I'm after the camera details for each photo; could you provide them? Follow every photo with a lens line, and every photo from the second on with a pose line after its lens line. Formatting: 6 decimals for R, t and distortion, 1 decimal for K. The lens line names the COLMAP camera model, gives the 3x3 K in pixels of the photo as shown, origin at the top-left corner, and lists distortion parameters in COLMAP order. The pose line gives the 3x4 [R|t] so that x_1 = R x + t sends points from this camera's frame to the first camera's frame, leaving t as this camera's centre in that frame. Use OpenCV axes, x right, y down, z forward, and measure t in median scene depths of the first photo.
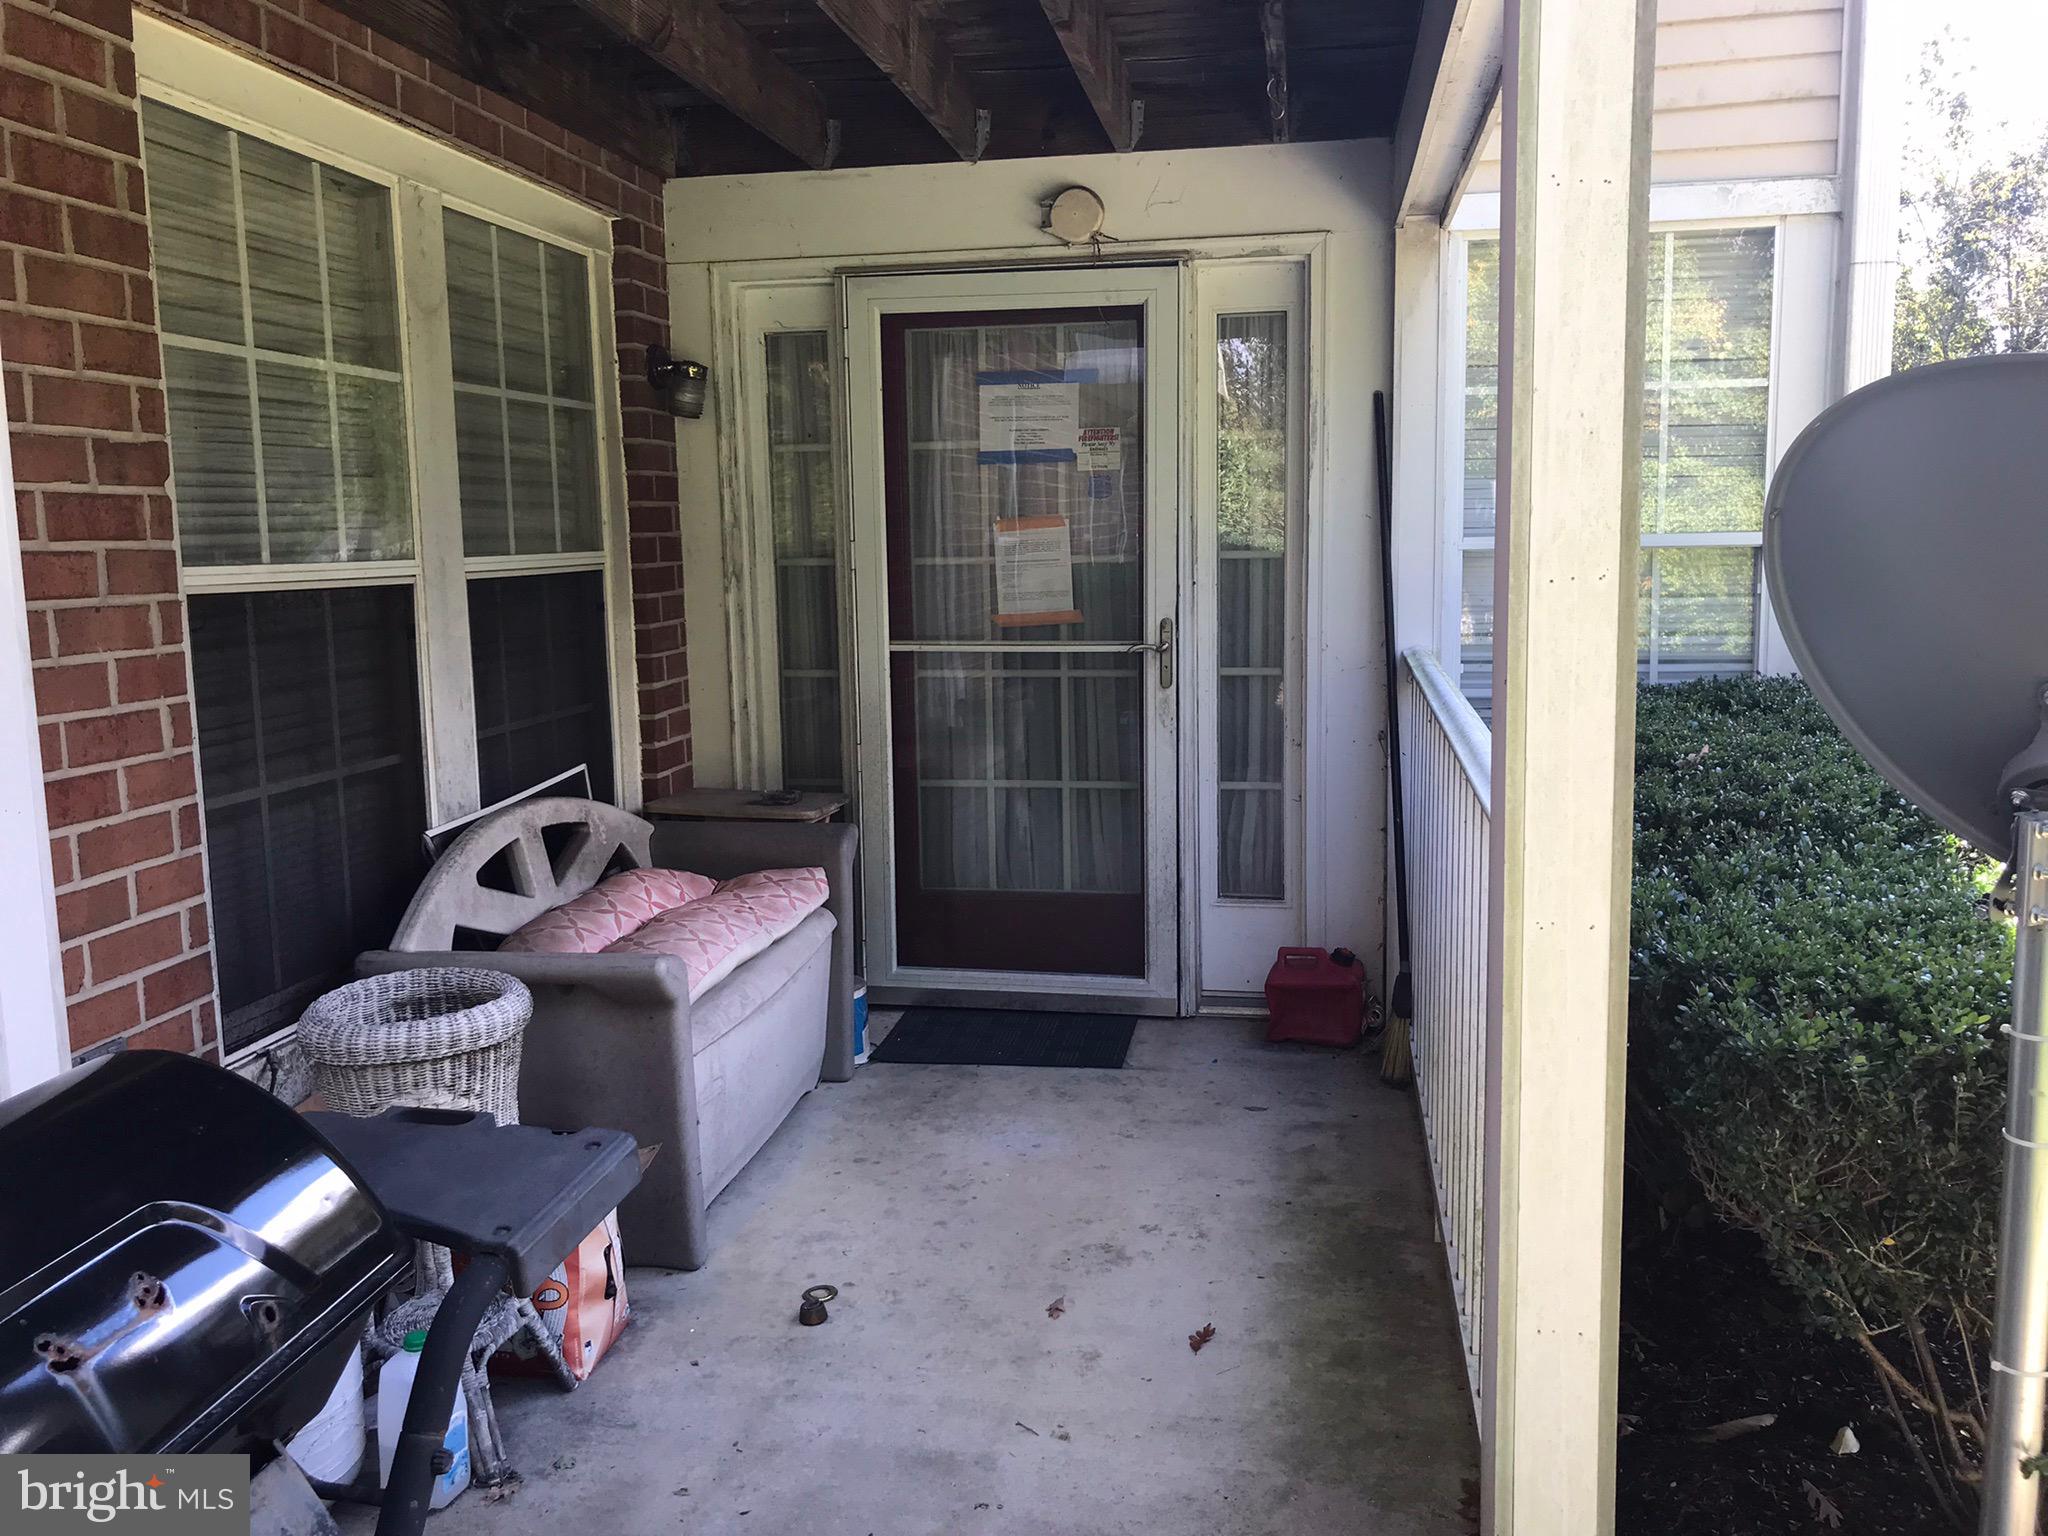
lens RADIAL K [[1664.6, 0, 1024.0], [0, 1664.6, 768.0], [0, 0, 1]] dist [0.046815, -0.055971]
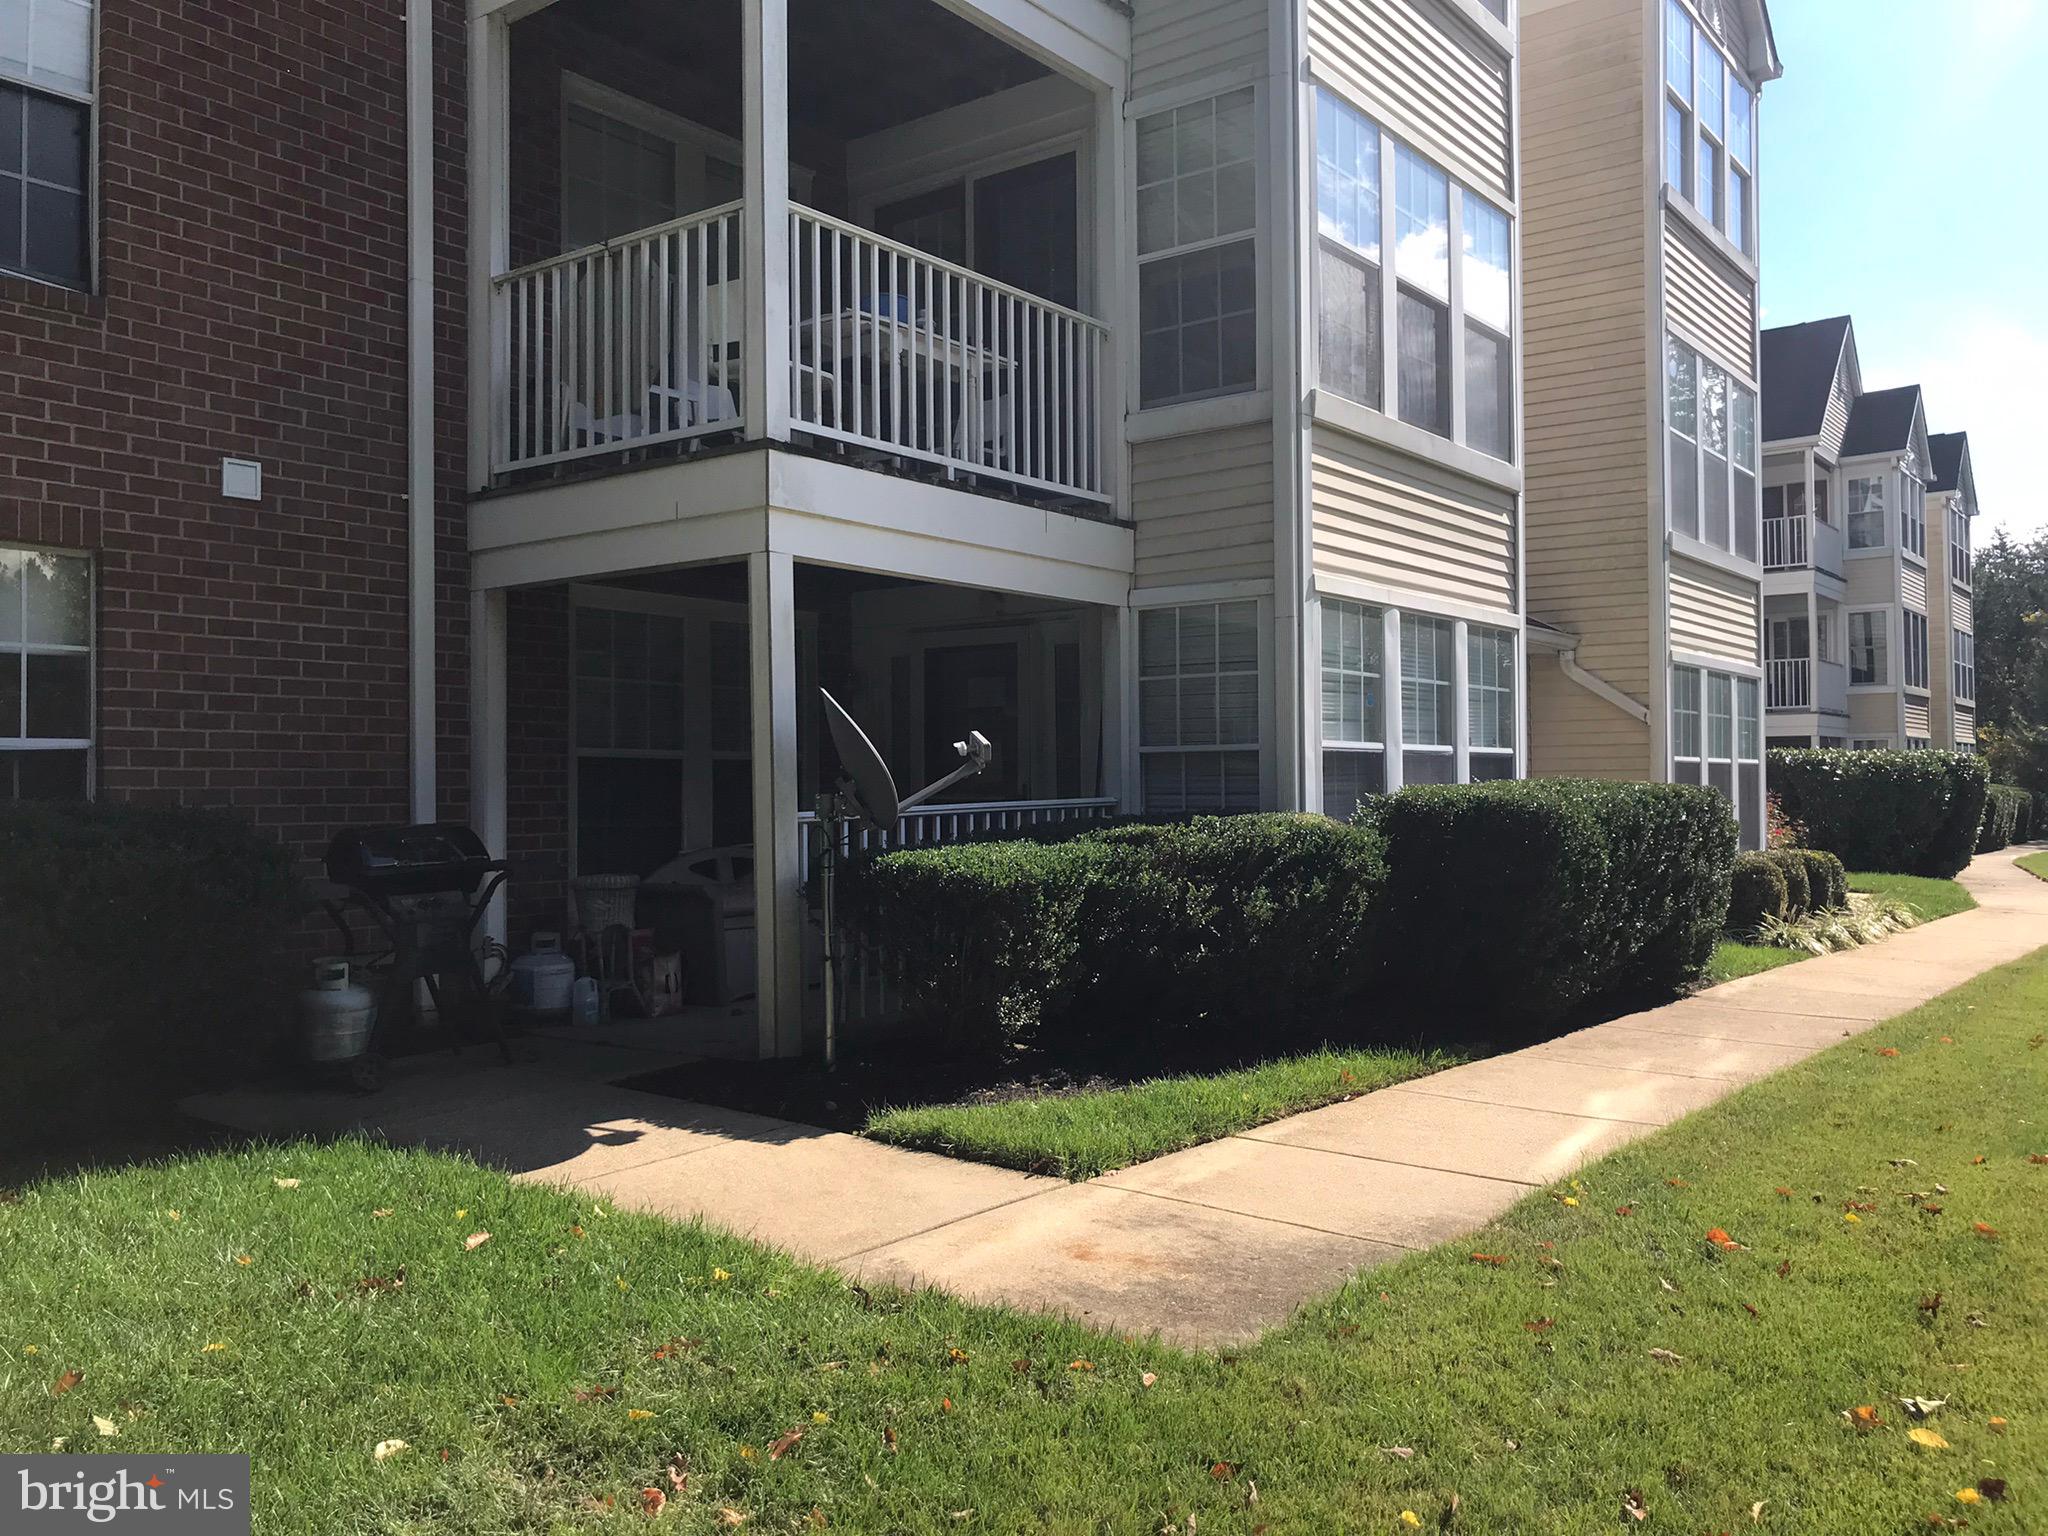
lens RADIAL K [[1664.6, 0, 1024.0], [0, 1664.6, 768.0], [0, 0, 1]] dist [0.046815, -0.055971]
pose [[0.884380, 0.005279, -0.466737, 1.441144], [-0.077226, 0.987810, -0.135156, 0.235119], [0.460334, 0.155573, 0.874008, -1.148563]]
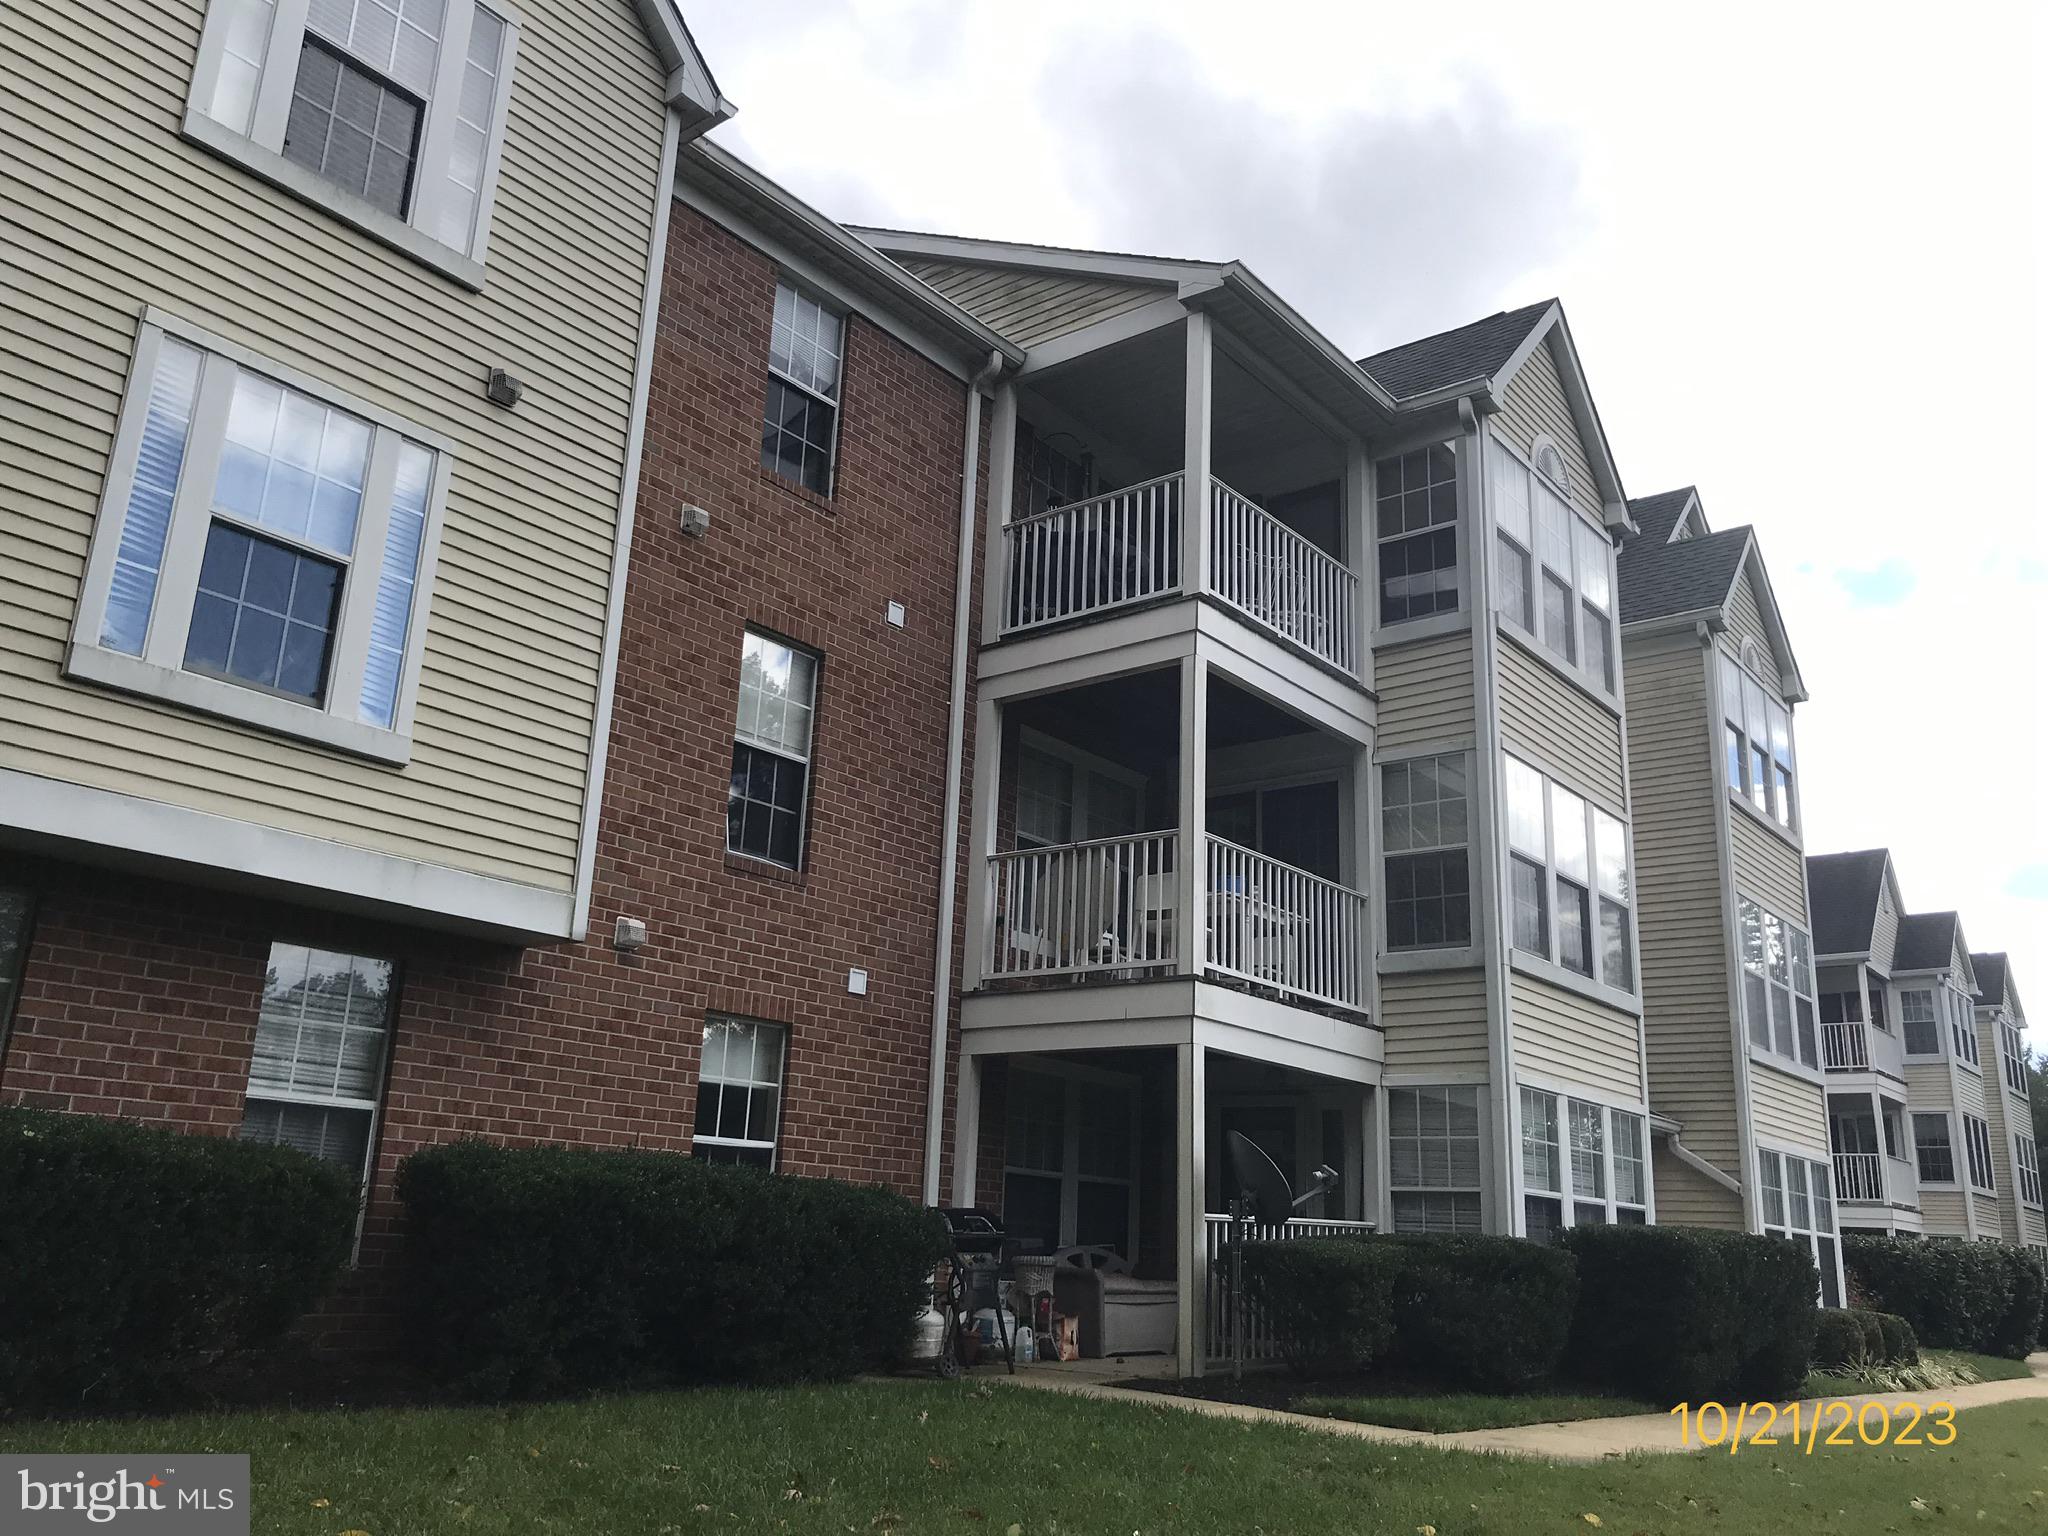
lens RADIAL K [[1727.9, 0, 1017.5], [0, 1727.9, 758.9], [0, 0, 1]] dist [0.047151, -0.011321]
pose [[0.877072, -0.078505, -0.473901, 1.577373], [-0.127717, 0.912934, -0.387607, 0.590331], [0.463069, 0.400485, 0.790682, -2.695647]]
